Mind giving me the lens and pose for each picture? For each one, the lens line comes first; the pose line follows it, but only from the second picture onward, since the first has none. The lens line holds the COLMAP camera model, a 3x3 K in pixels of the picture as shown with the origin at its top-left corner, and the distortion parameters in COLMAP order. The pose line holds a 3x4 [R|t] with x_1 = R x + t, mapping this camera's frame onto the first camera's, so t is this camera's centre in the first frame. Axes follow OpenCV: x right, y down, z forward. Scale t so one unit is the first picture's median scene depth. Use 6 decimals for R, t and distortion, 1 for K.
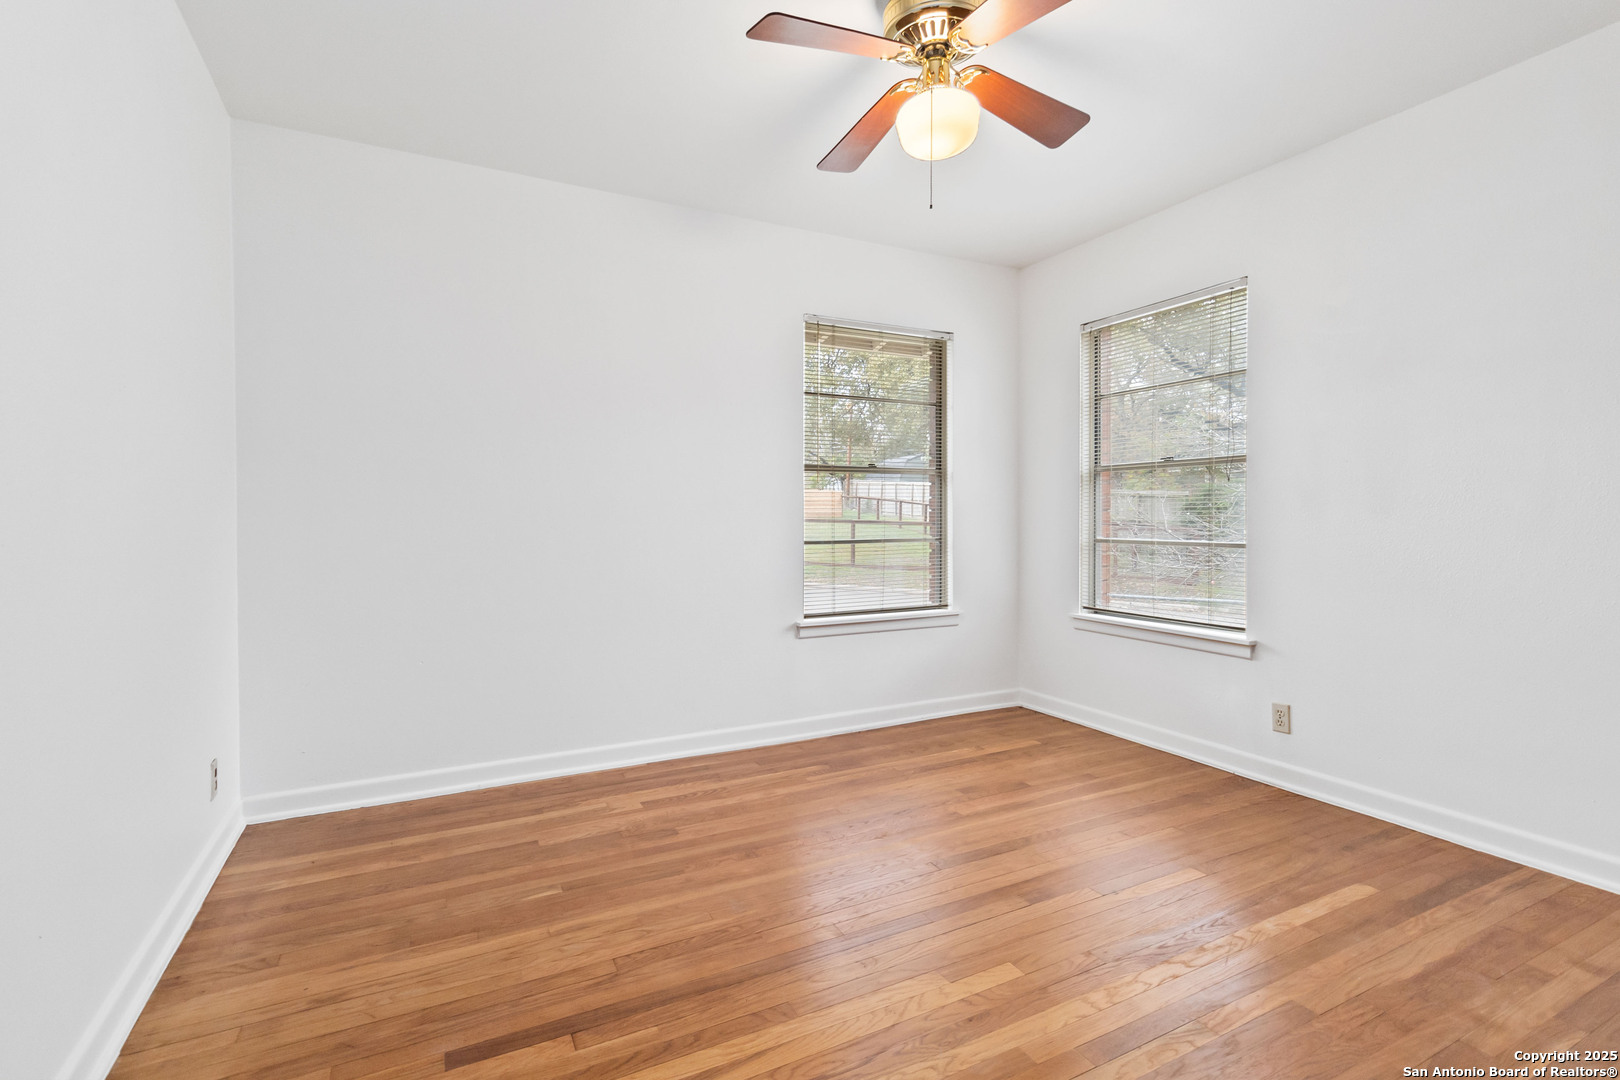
lens RADIAL K [[768.5, 0, 812.9], [0, 768.5, 512.1], [0, 0, 1]] dist [0.001217, 0.000809]
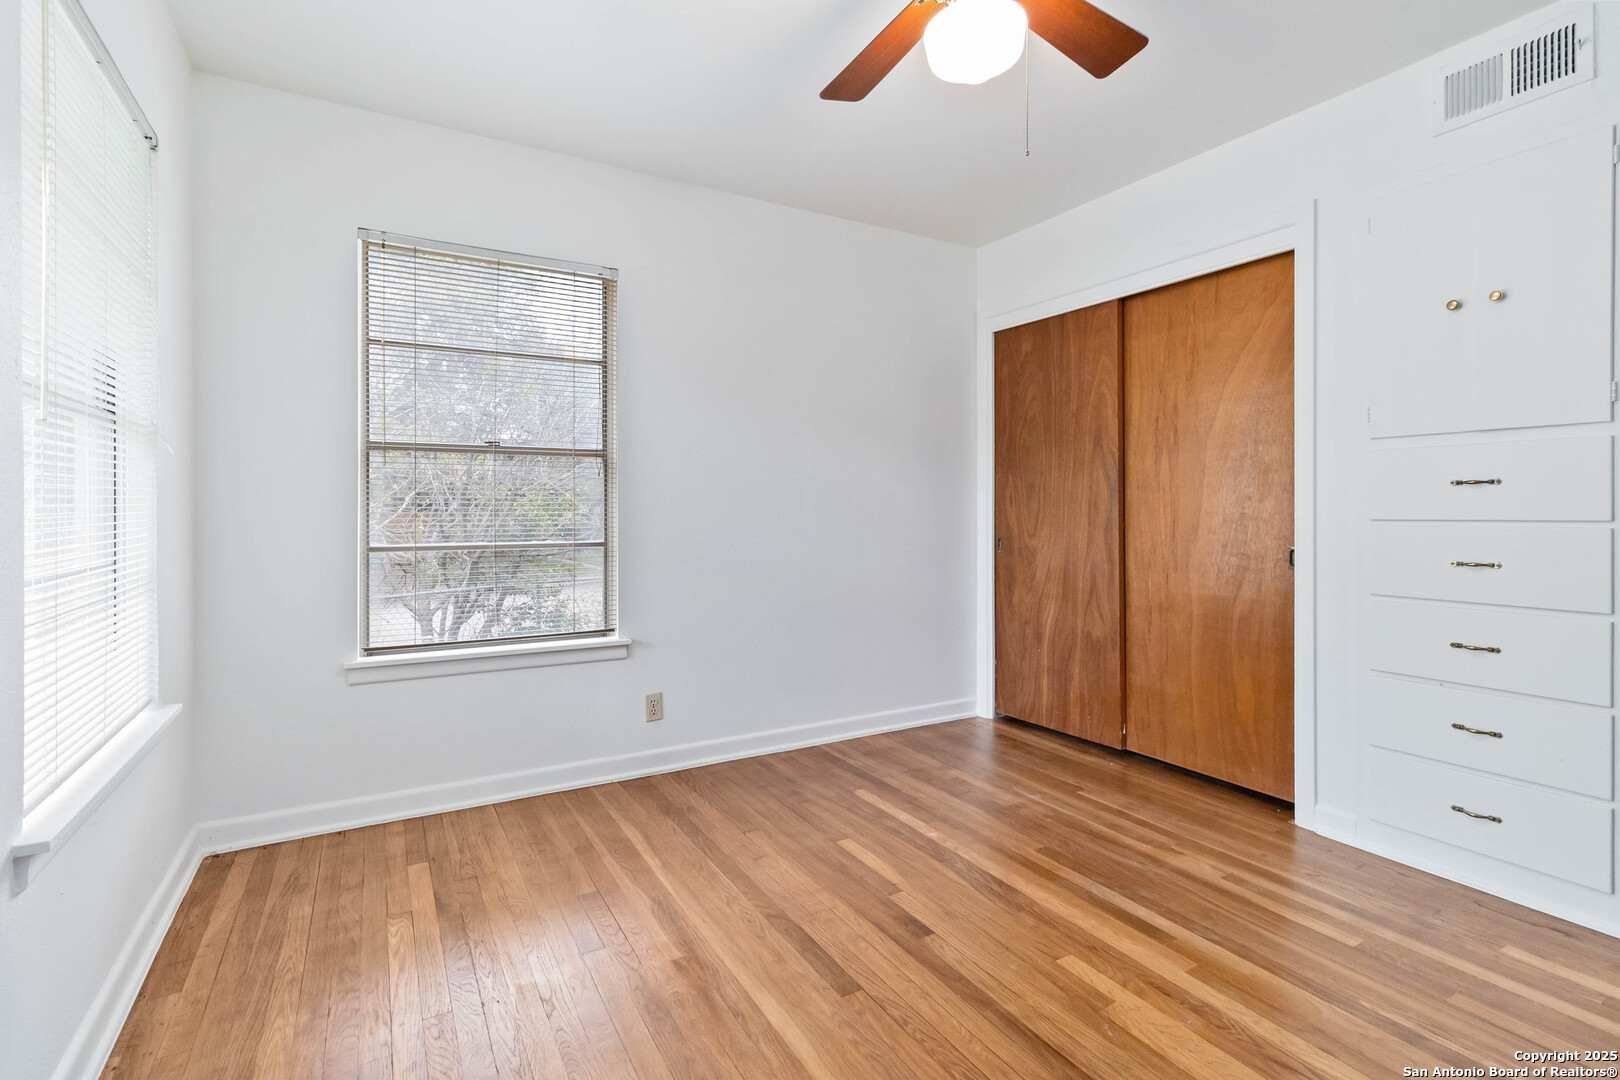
lens RADIAL K [[768.5, 0, 812.9], [0, 768.5, 512.1], [0, 0, 1]] dist [0.001217, 0.000809]
pose [[-0.059097, 0.002010, 0.998250, -0.447072], [-0.003321, 0.999992, -0.002210, 0.005932], [-0.998247, -0.003446, -0.059090, 0.858114]]
